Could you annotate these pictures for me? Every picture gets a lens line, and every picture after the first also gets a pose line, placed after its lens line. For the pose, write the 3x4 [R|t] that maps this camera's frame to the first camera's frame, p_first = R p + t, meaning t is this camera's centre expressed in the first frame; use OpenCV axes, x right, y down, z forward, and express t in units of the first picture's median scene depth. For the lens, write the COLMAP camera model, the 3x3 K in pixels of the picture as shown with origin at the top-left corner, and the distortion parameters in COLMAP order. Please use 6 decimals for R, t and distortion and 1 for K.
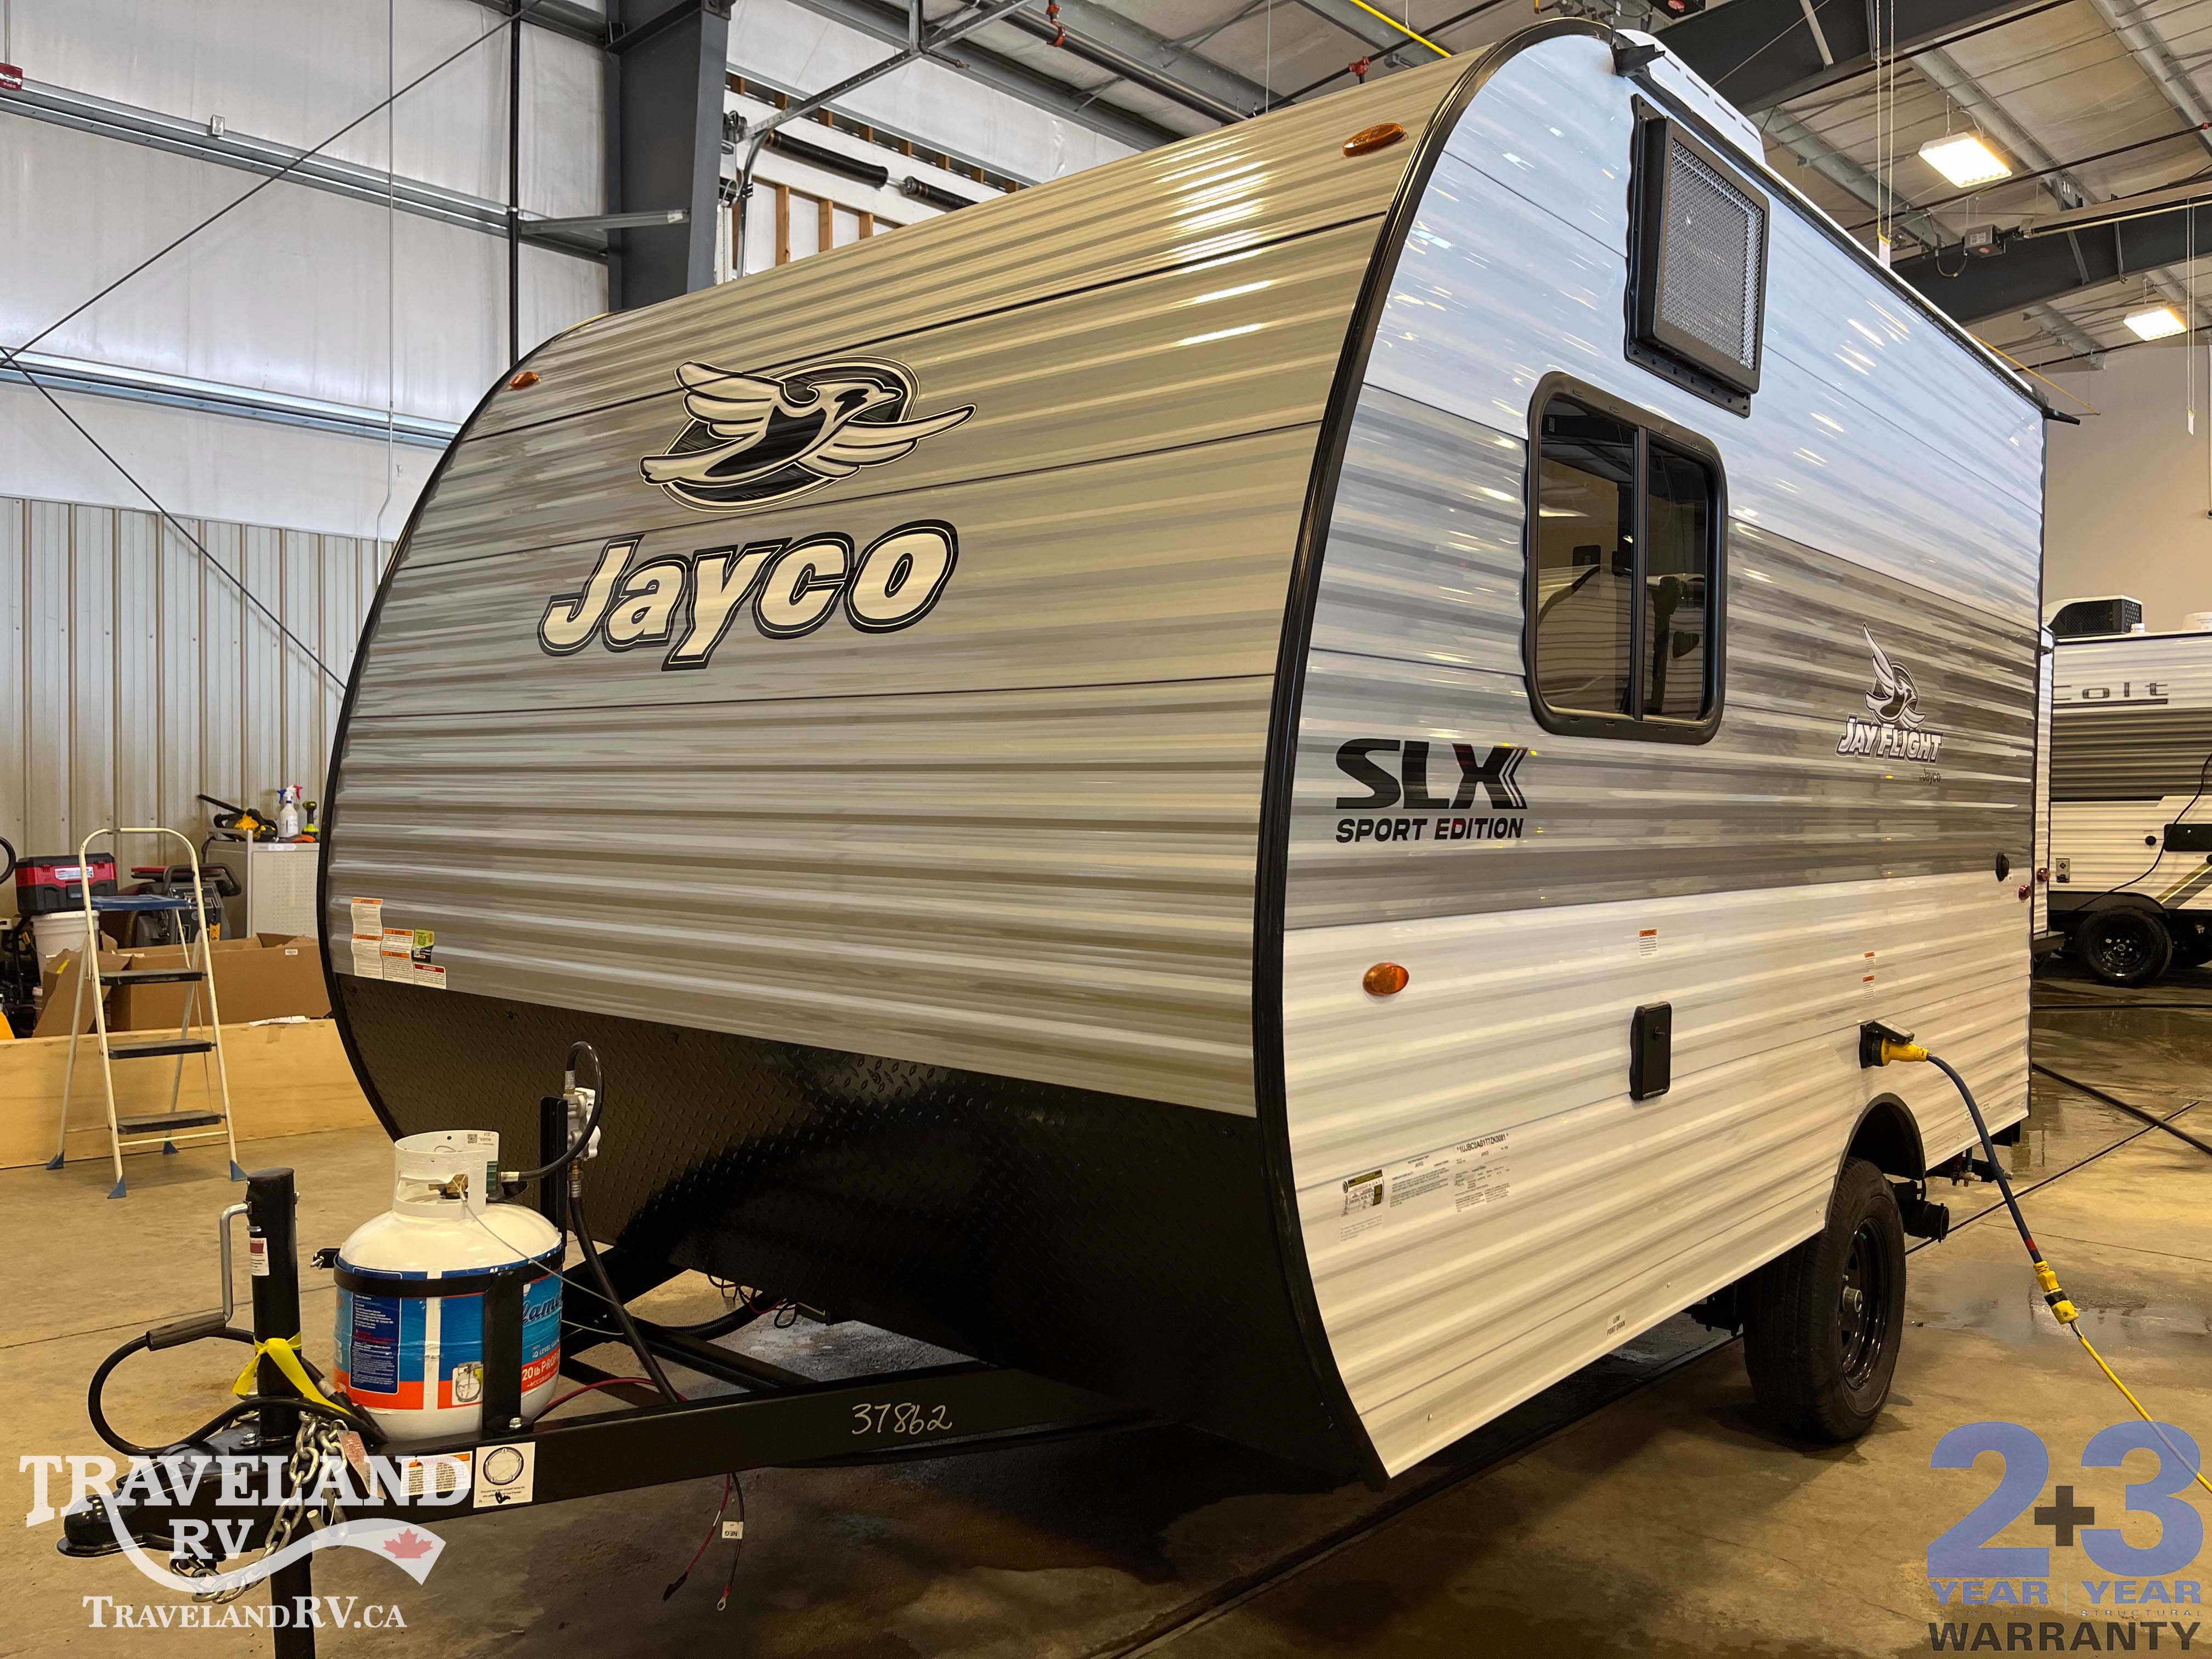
lens RADIAL K [[1704.5, 0, 1107.6], [0, 1704.5, 835.2], [0, 0, 1]] dist [0.000748, -0.004791]
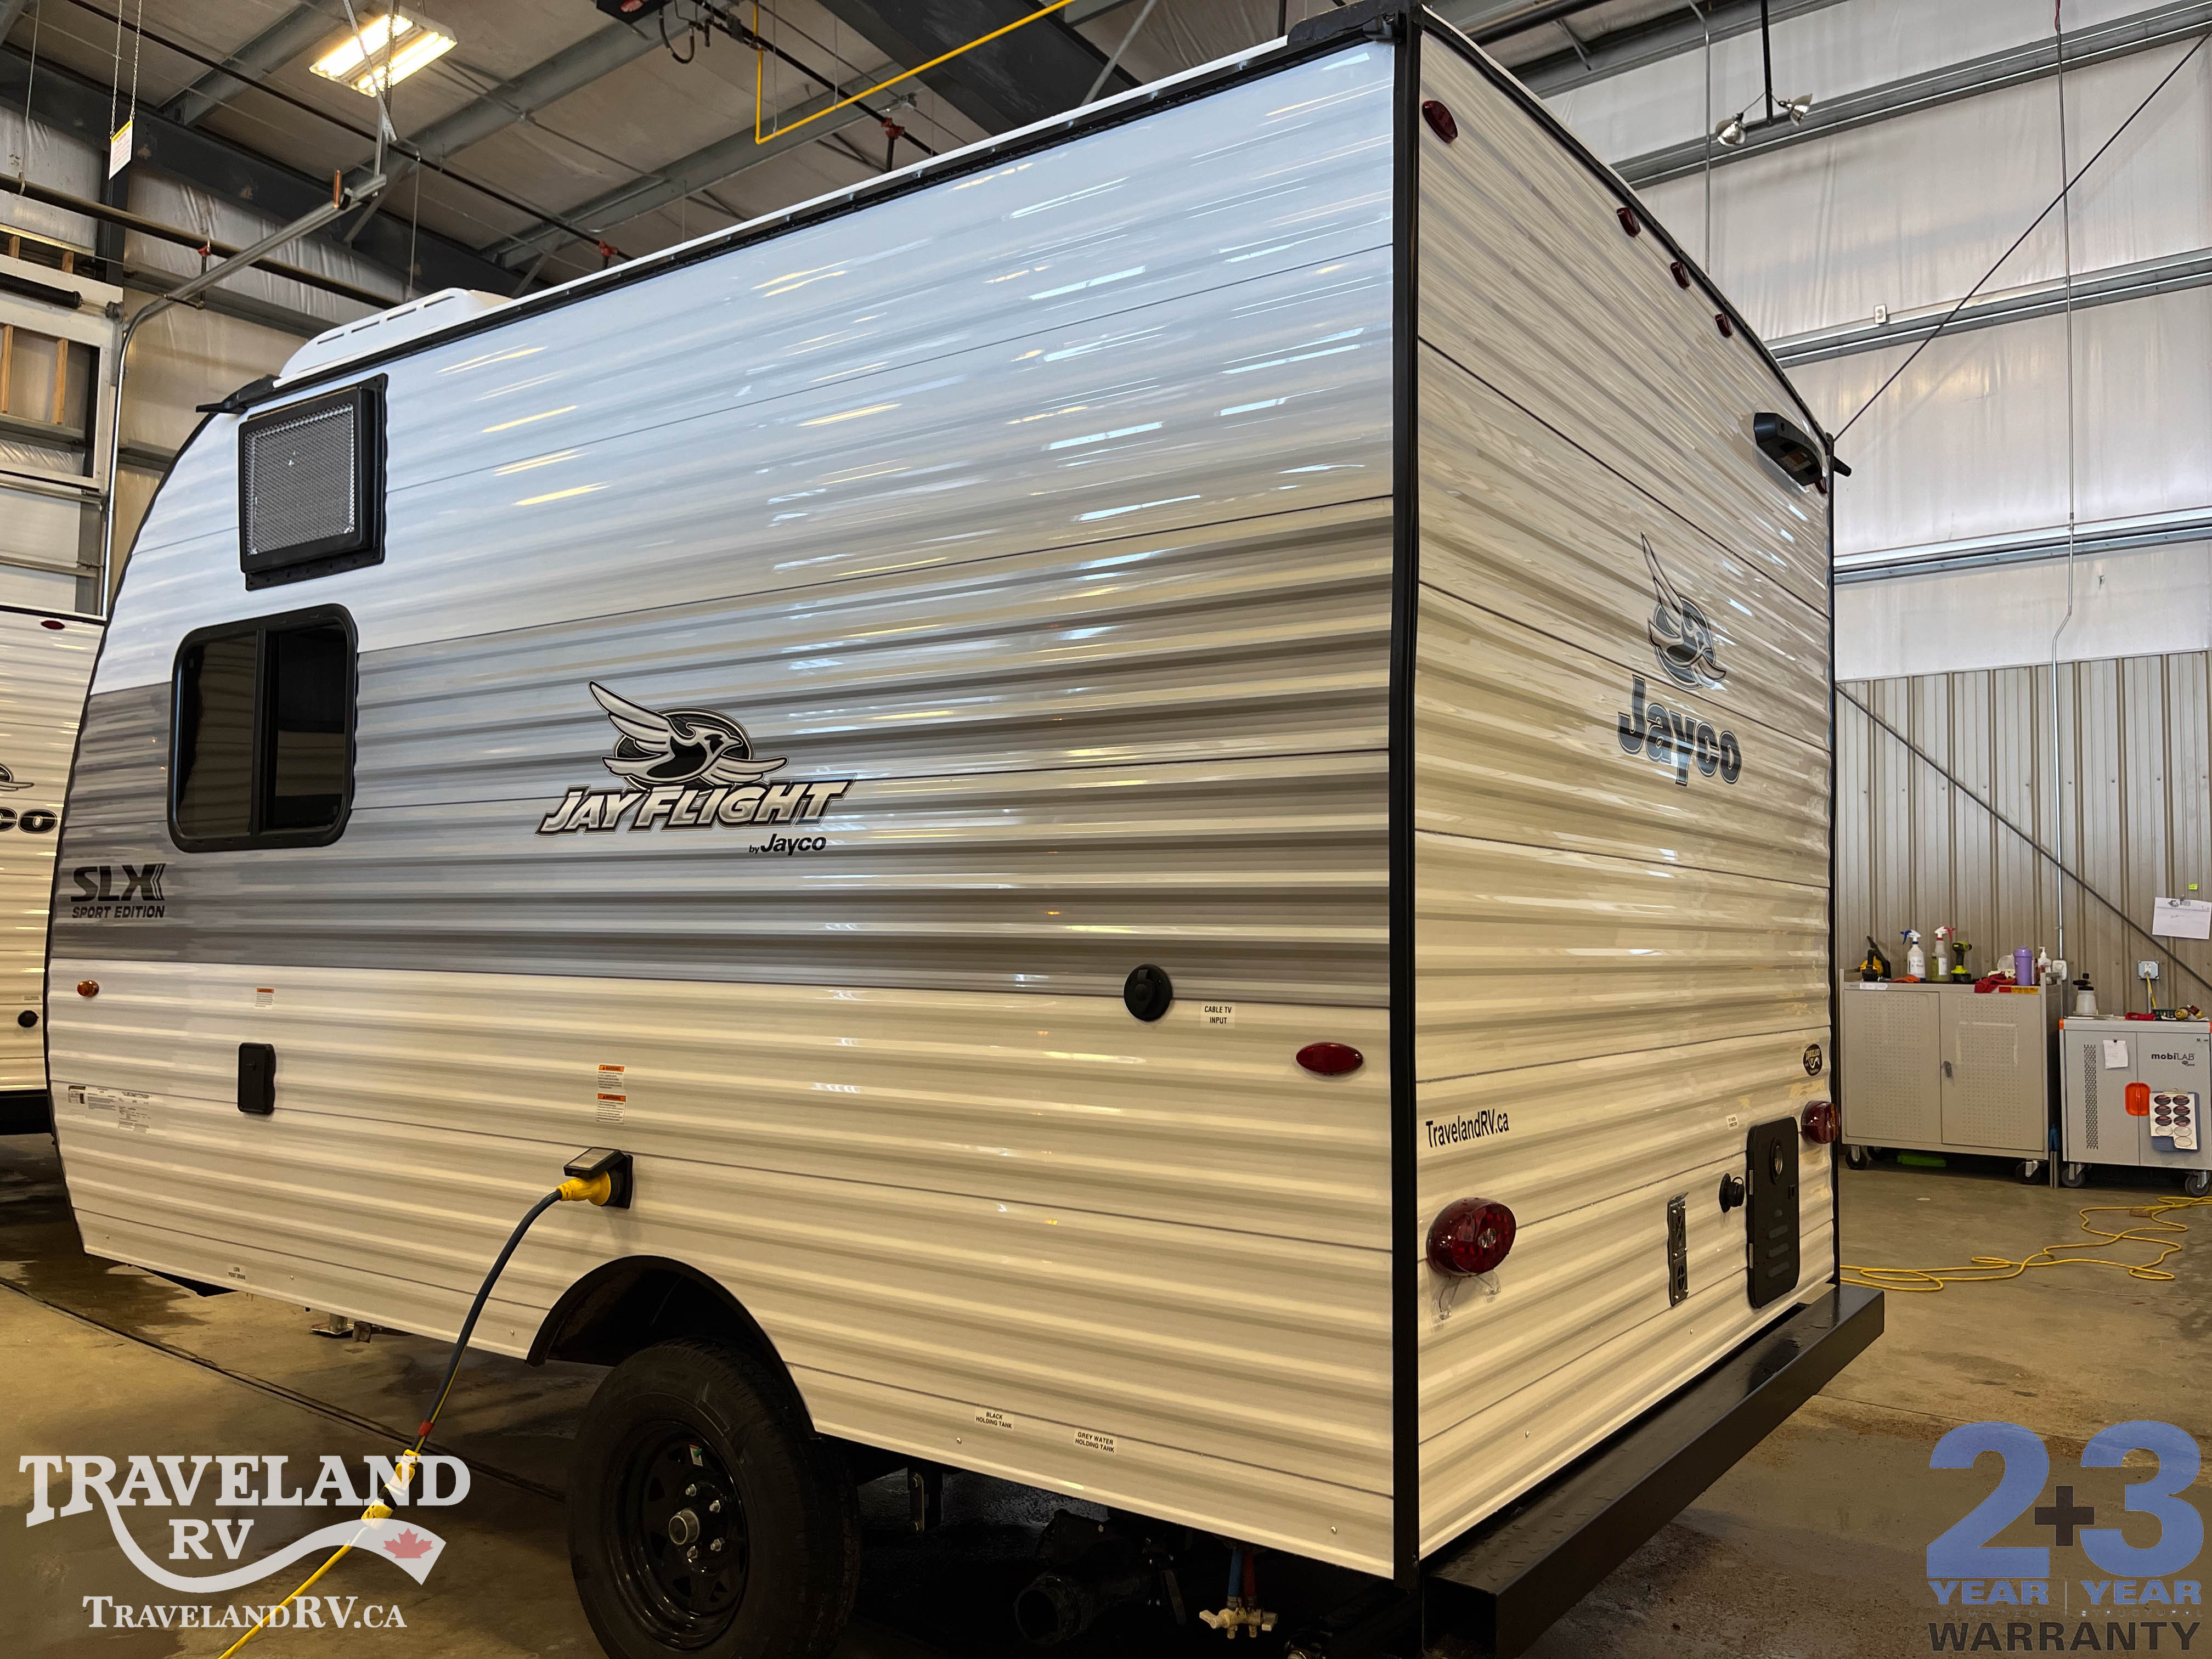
lens RADIAL K [[1704.5, 0, 1107.3], [0, 1704.5, 840.3], [0, 0, 1]] dist [0.000748, -0.004791]
pose [[0.086995, -0.066339, -0.993998, 1.915472], [-0.028924, 0.997191, -0.069083, 0.014088], [0.995789, 0.034761, 0.084832, 1.717903]]
